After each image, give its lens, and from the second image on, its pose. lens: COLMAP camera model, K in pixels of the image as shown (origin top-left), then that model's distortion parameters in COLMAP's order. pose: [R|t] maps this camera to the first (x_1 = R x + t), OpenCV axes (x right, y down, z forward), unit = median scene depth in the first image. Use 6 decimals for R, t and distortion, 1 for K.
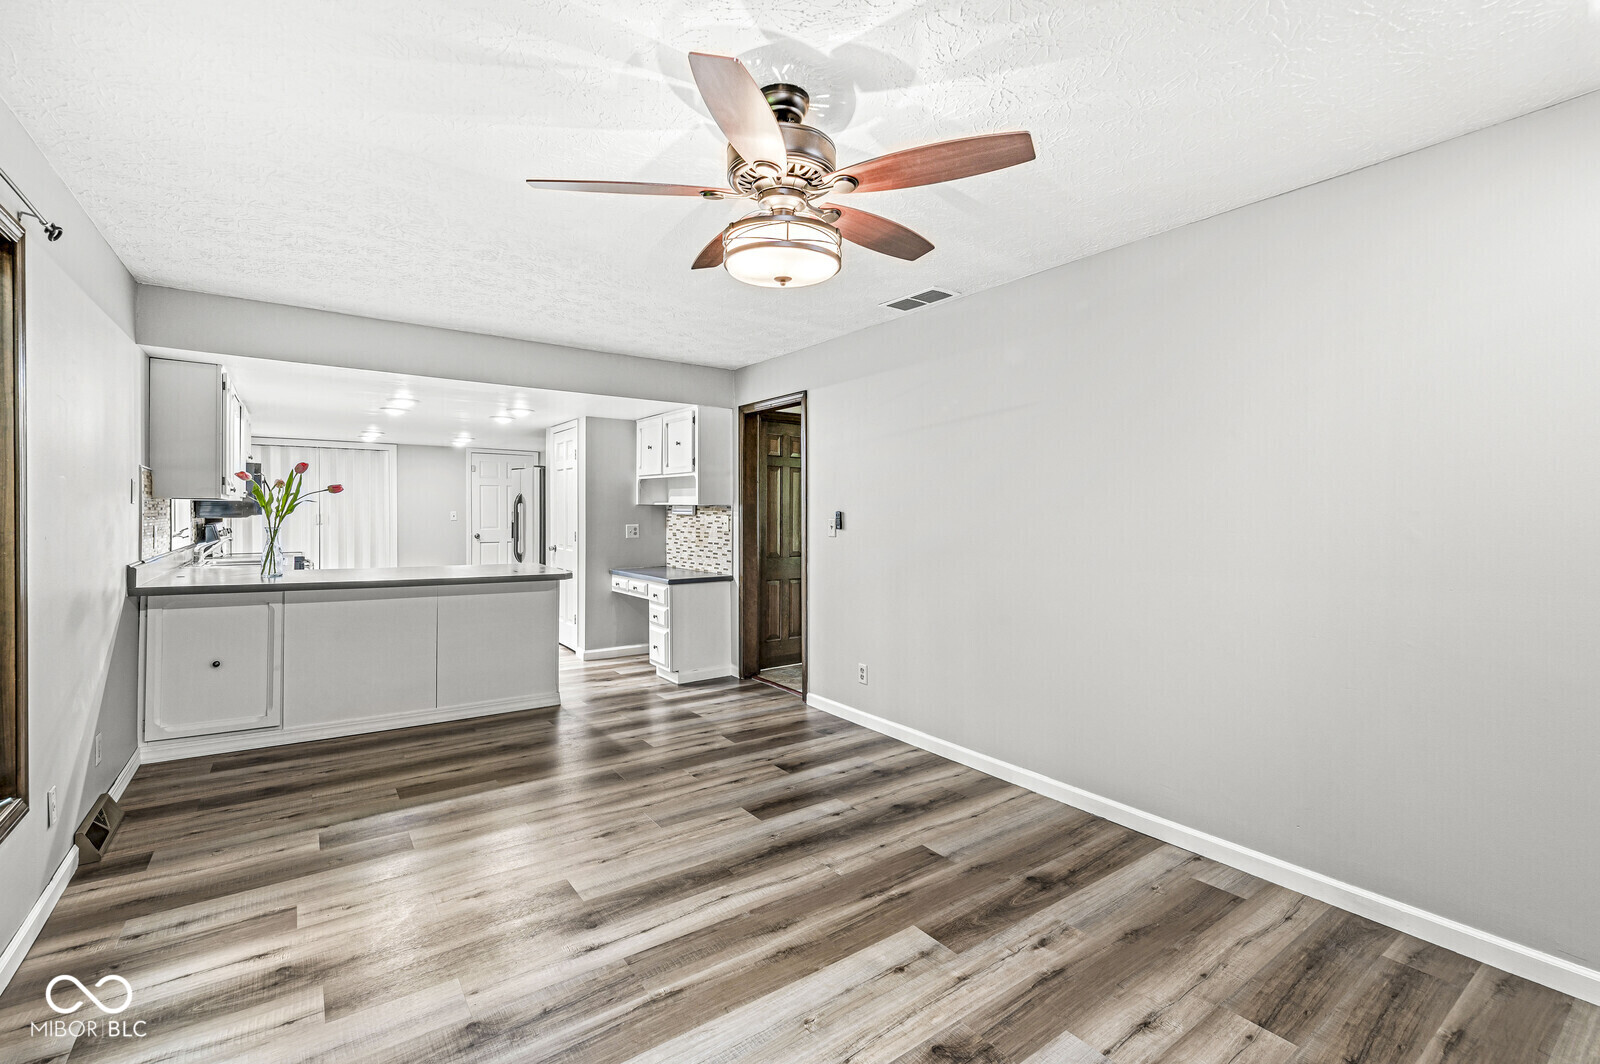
lens RADIAL K [[697.9, 0, 801.0], [0, 697.9, 519.4], [0, 0, 1]] dist [-0.001546, -0.000543]
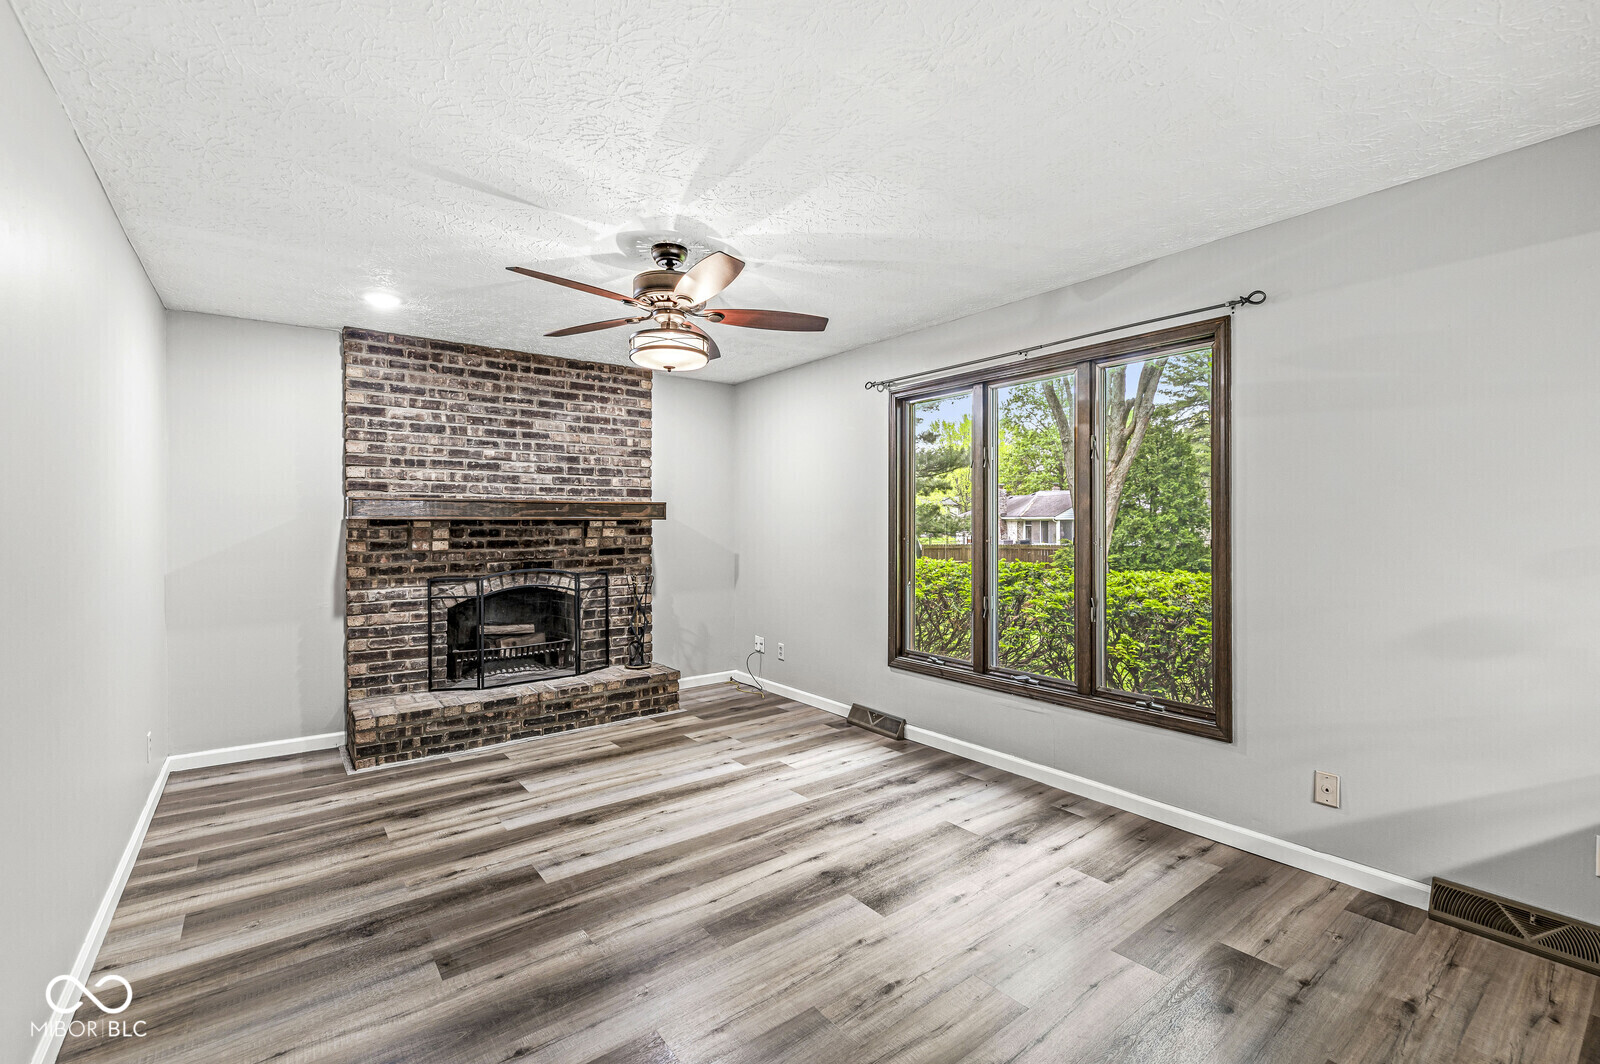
lens RADIAL K [[697.9, 0, 803.8], [0, 697.9, 526.8], [0, 0, 1]] dist [-0.001546, -0.000543]
pose [[-0.999413, 0.001780, -0.034226, -0.211318], [0.001231, 0.999870, 0.016067, -0.019967], [0.034250, 0.016016, -0.999285, 2.048859]]
